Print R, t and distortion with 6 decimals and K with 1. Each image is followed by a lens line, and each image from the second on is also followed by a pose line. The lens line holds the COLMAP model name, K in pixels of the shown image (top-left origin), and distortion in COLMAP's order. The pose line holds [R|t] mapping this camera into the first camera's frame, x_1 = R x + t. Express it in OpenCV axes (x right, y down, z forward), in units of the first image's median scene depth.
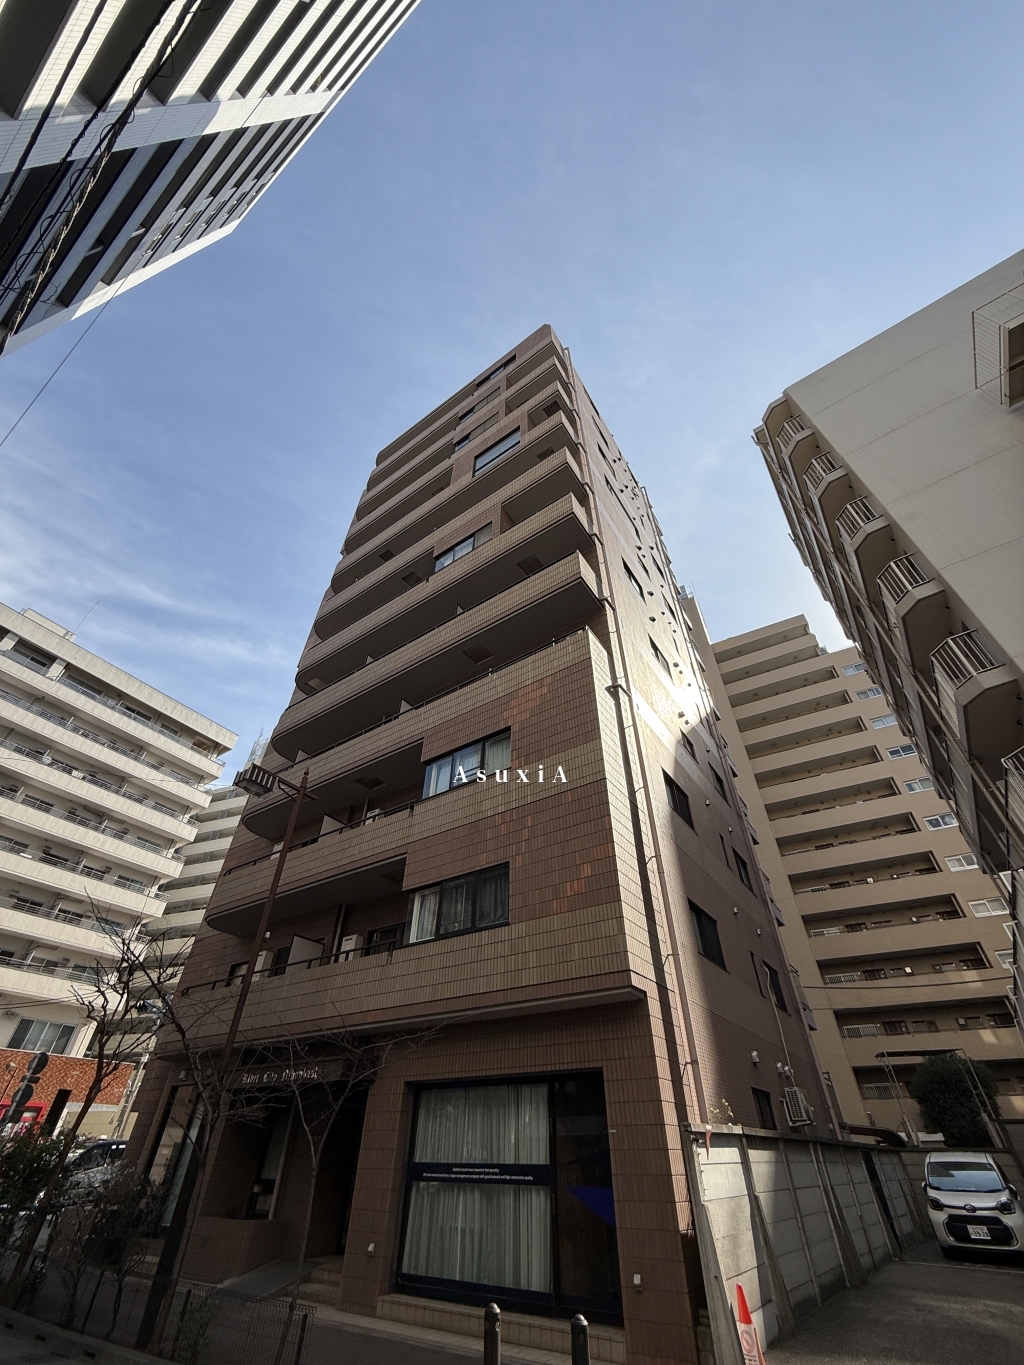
lens RADIAL K [[542.4, 0, 512.0], [0, 542.4, 682.5], [0, 0, 1]] dist [-0.001623, 0.000246]
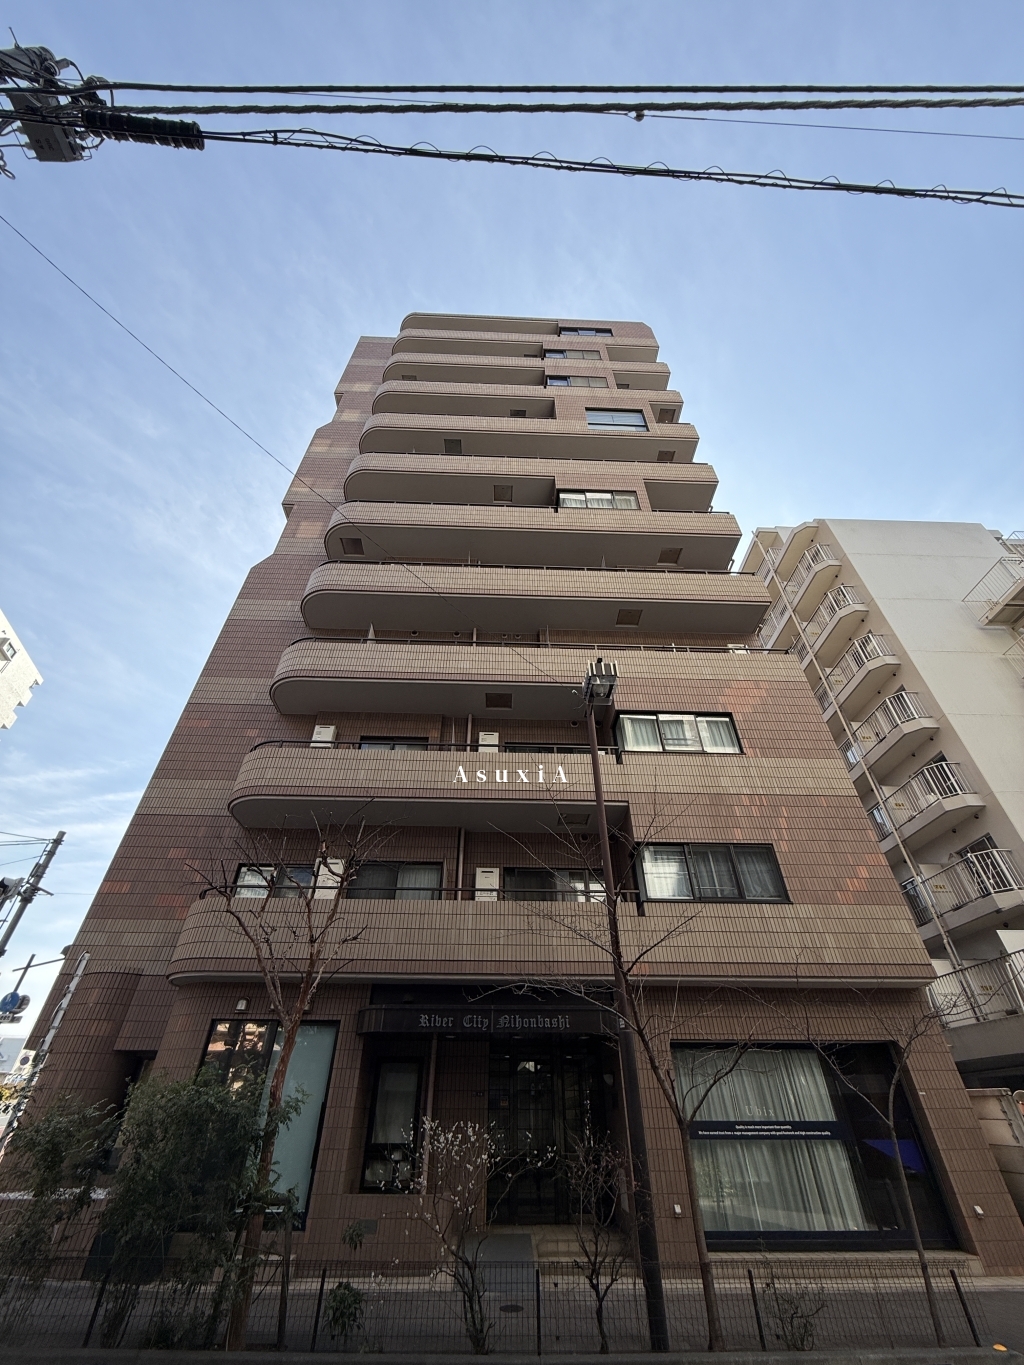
lens RADIAL K [[542.4, 0, 512.0], [0, 542.4, 682.5], [0, 0, 1]] dist [-0.001623, 0.000246]
pose [[0.800878, 0.370187, 0.470697, -1.106250], [-0.392822, 0.918049, -0.053638, 0.323346], [-0.451979, -0.141942, 0.880663, 0.378370]]
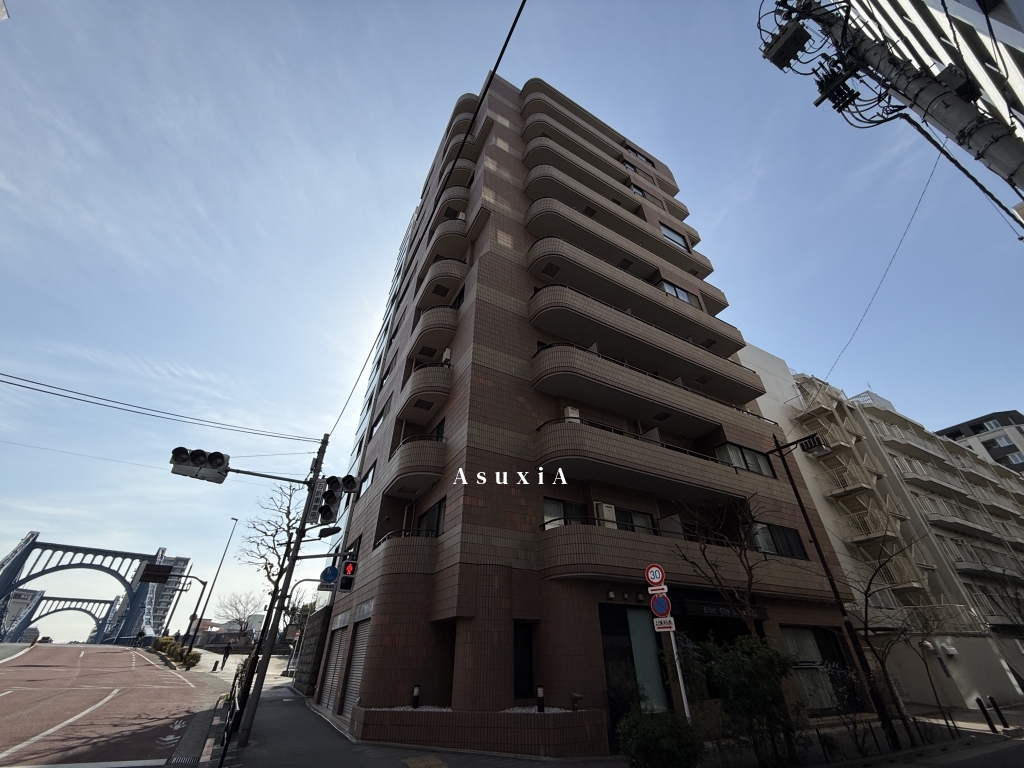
lens RADIAL K [[406.9, 0, 512.0], [0, 406.9, 384.0], [0, 0, 1]] dist [-0.001623, 0.000246]
pose [[0.437040, 0.496770, 0.749810, -2.095182], [-0.590813, 0.787125, -0.177126, 0.882476], [-0.678186, -0.365586, 0.637504, 1.032716]]
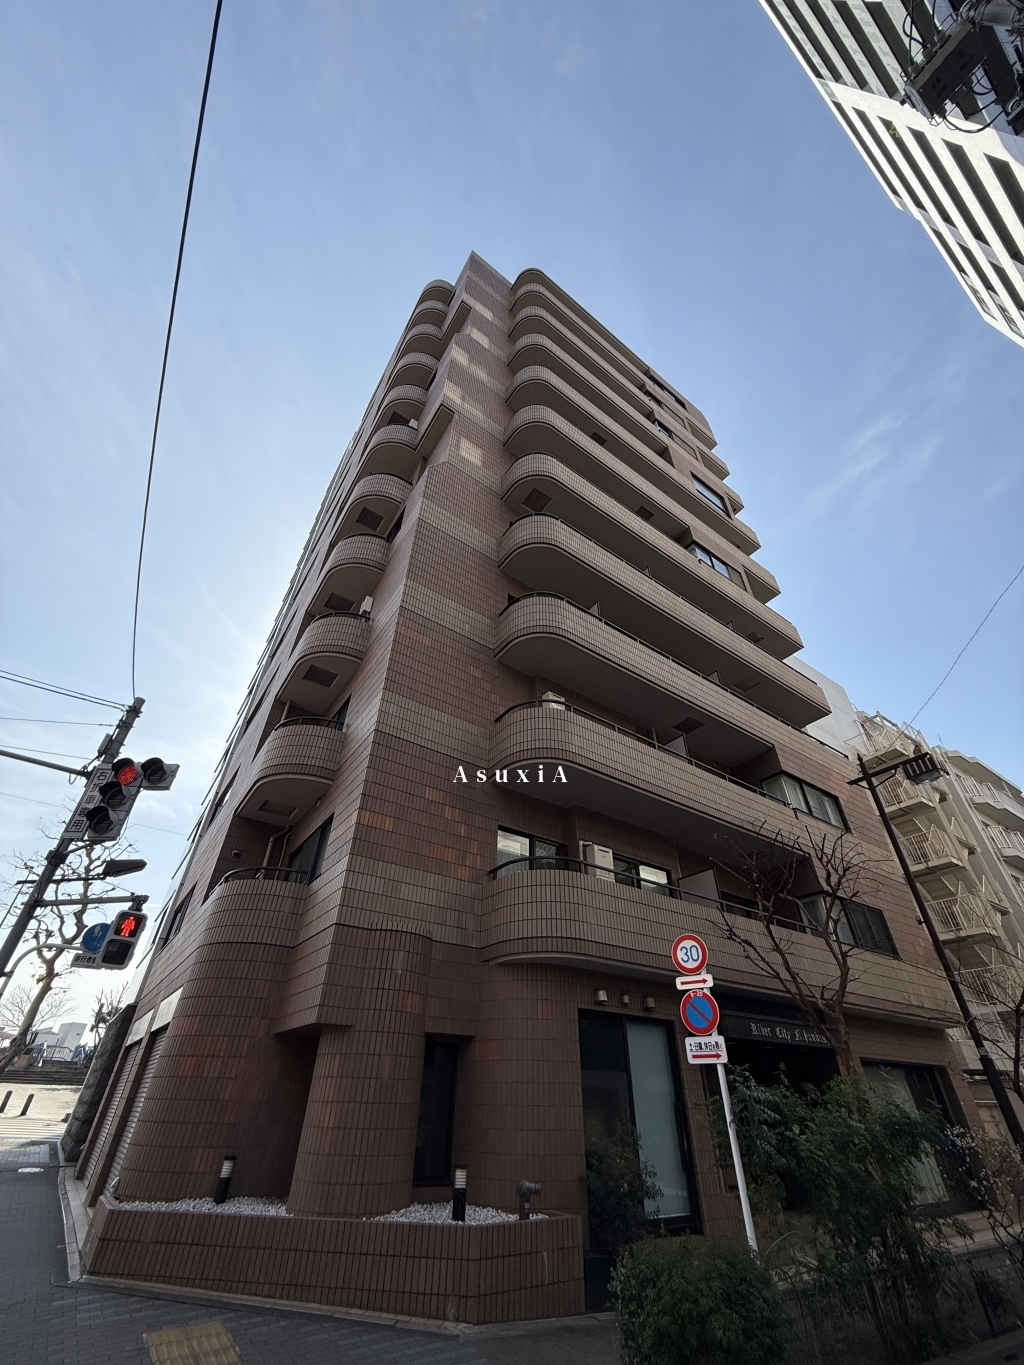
lens RADIAL K [[542.4, 0, 512.0], [0, 542.4, 682.5], [0, 0, 1]] dist [-0.001623, 0.000246]
pose [[0.347136, 0.573196, 0.742256, -1.814851], [-0.632269, 0.727590, -0.266173, 0.937549], [-0.692627, -0.376907, 0.614987, 1.107277]]
